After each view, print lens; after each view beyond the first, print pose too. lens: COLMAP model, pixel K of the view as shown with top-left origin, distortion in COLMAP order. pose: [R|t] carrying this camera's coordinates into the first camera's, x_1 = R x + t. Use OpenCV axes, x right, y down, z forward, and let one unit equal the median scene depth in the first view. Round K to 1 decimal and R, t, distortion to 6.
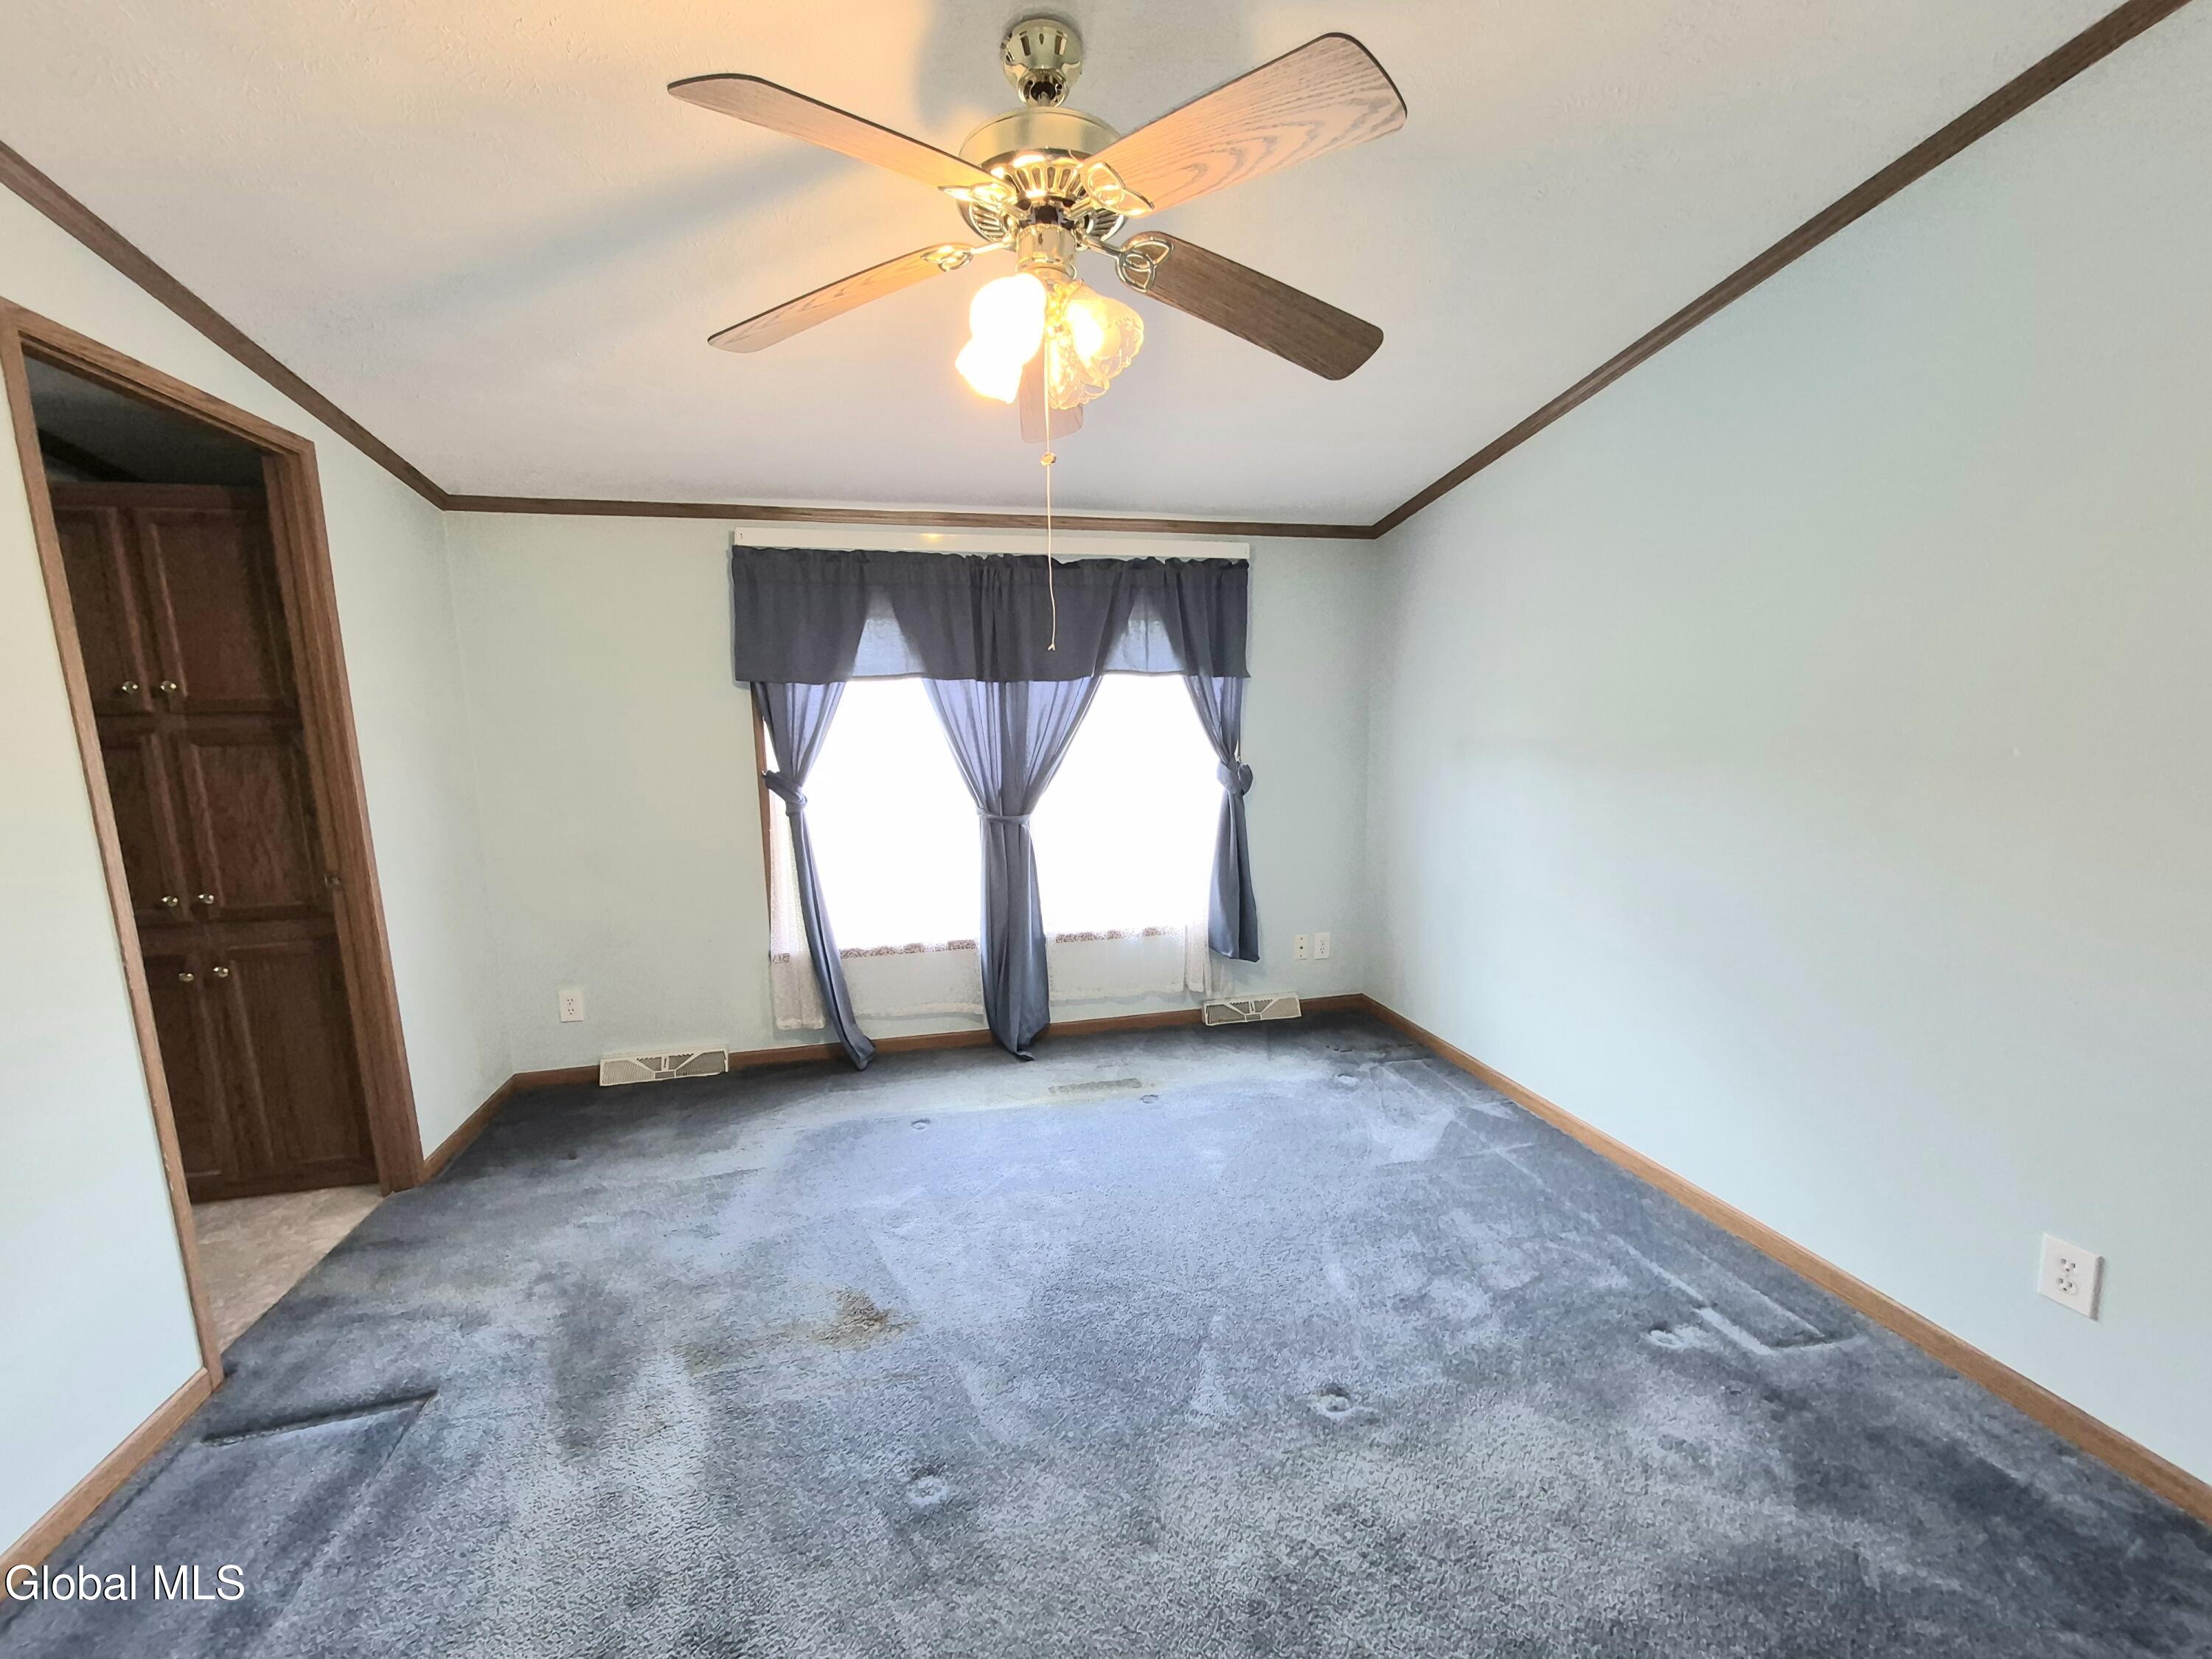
lens RADIAL K [[865.5, 0, 1104.7], [0, 865.5, 846.9], [0, 0, 1]] dist [0.002740, -0.000718]
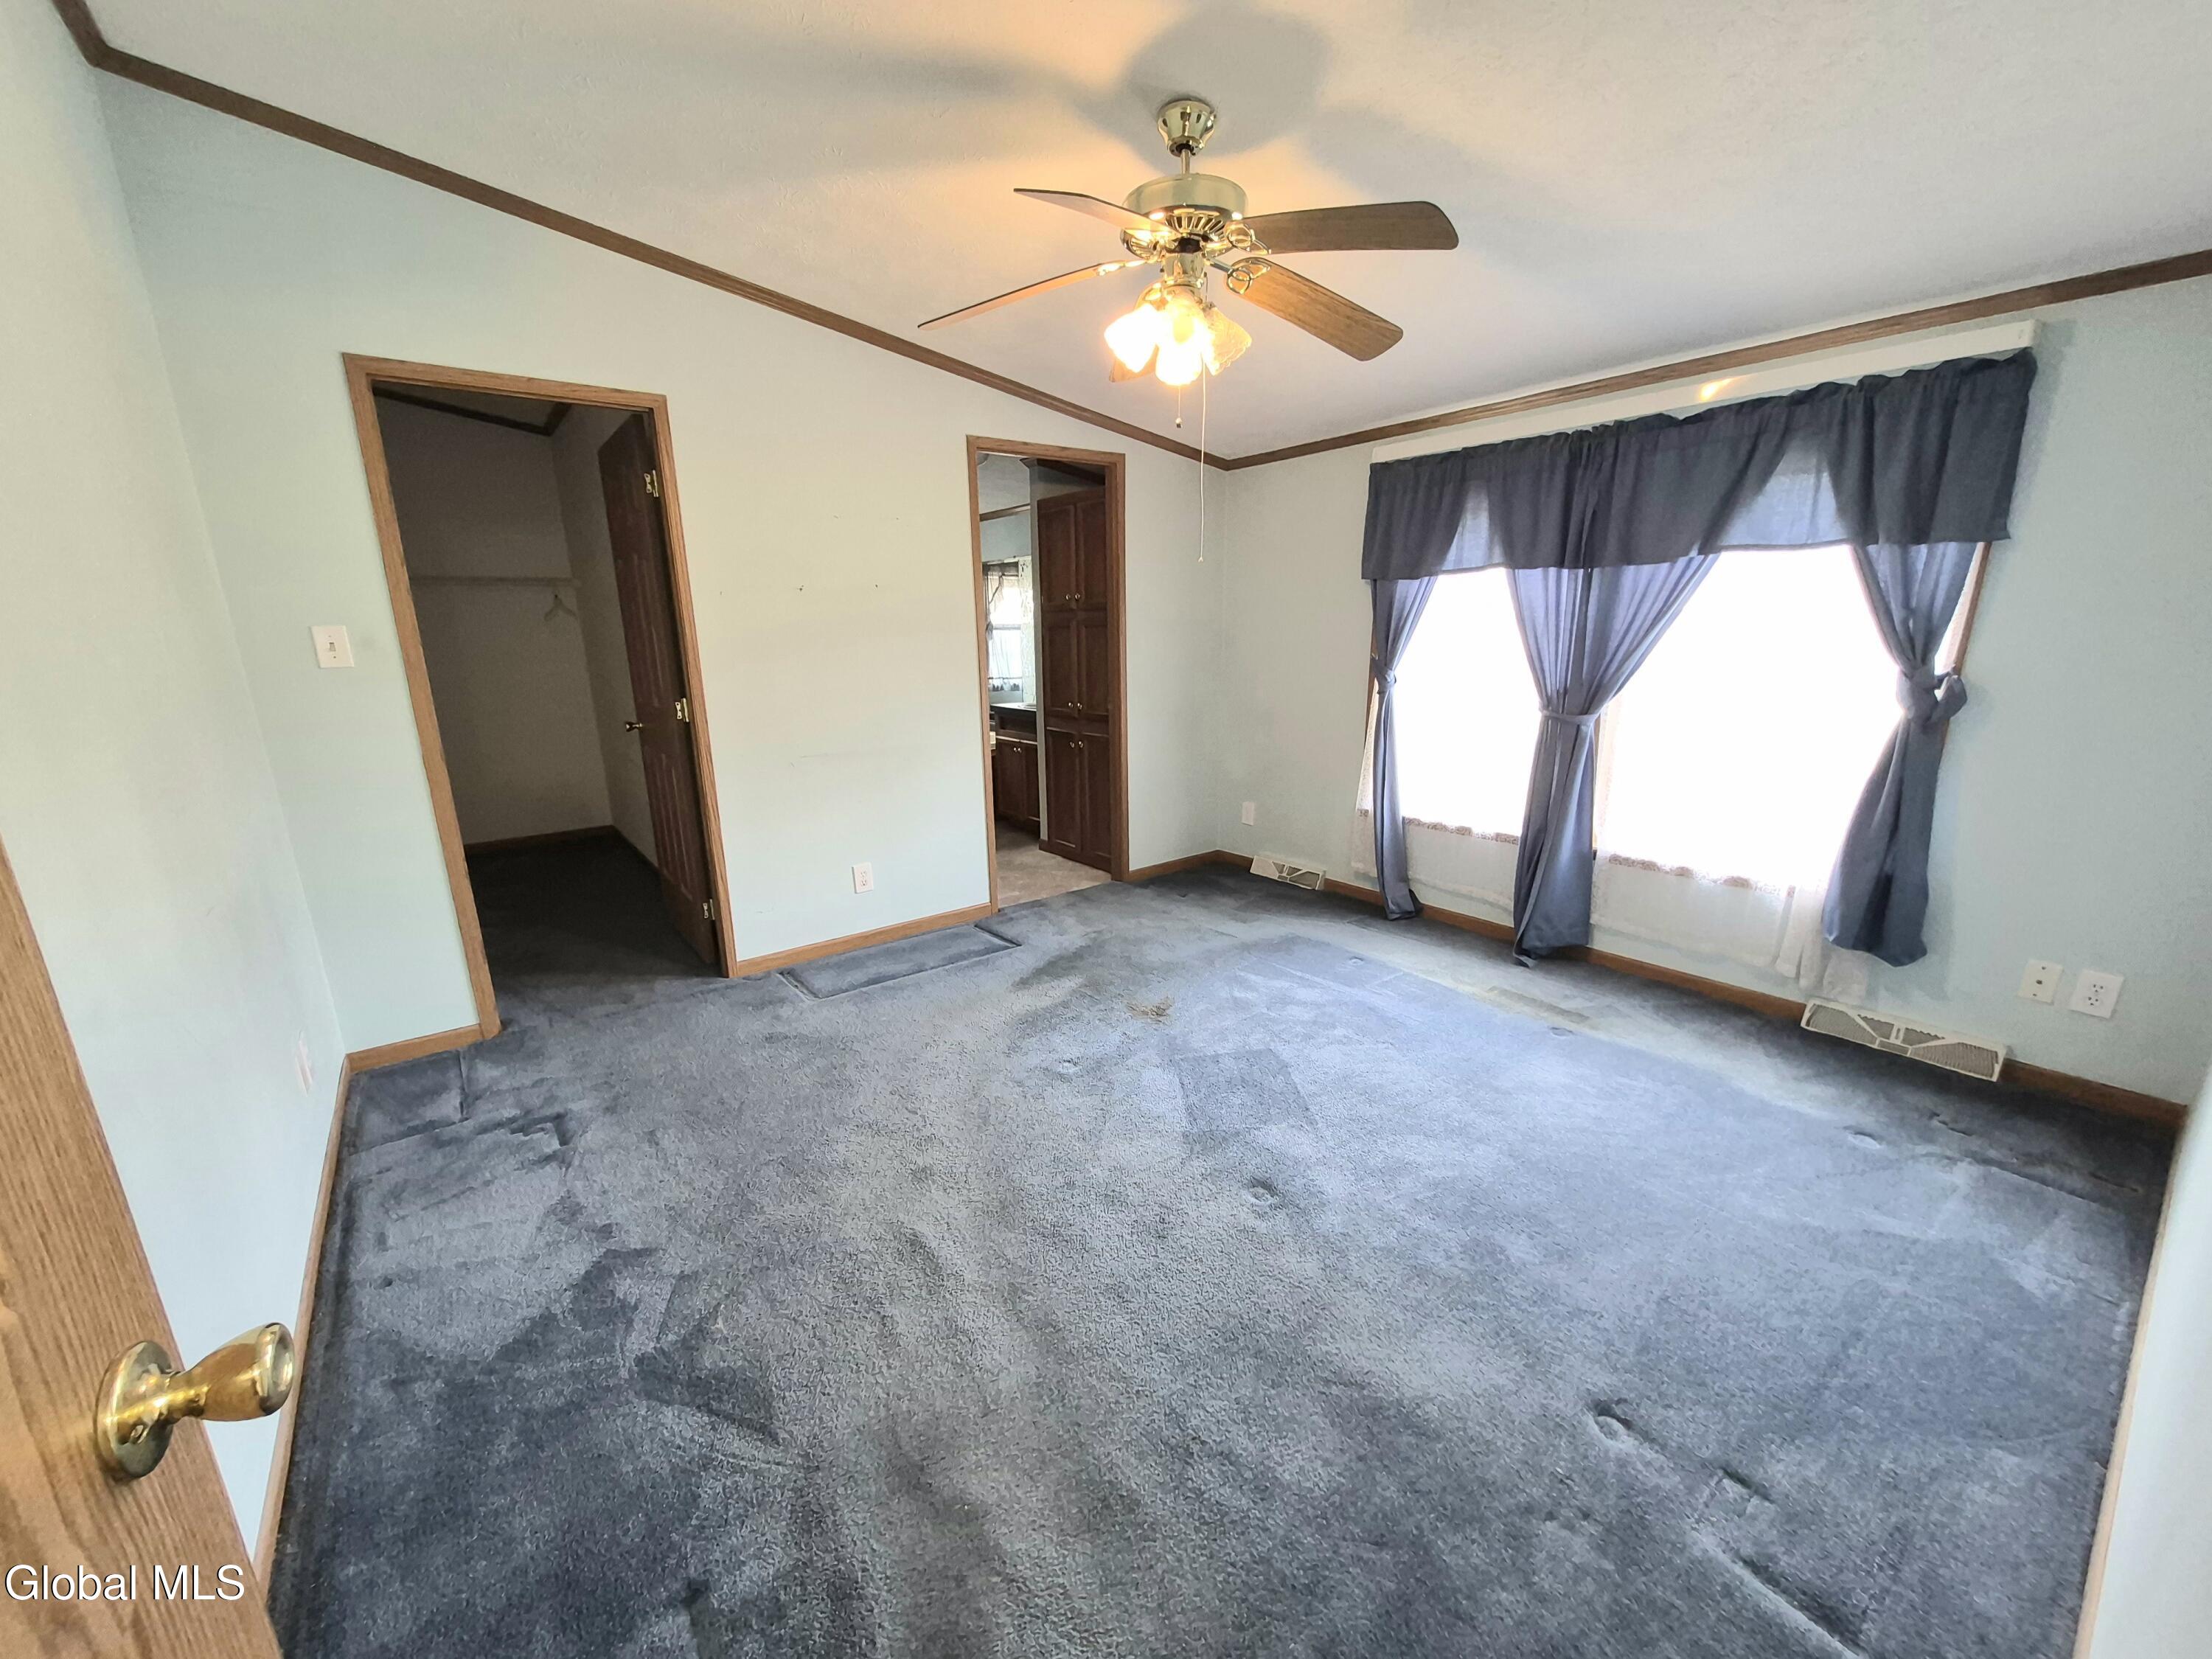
lens RADIAL K [[865.5, 0, 1060.7], [0, 865.5, 843.2], [0, 0, 1]] dist [0.002740, -0.000718]
pose [[0.396731, 0.235007, -0.887342, 0.546793], [-0.125870, 0.971469, 0.201010, -0.019979], [0.909264, 0.031943, 0.414992, 0.112218]]
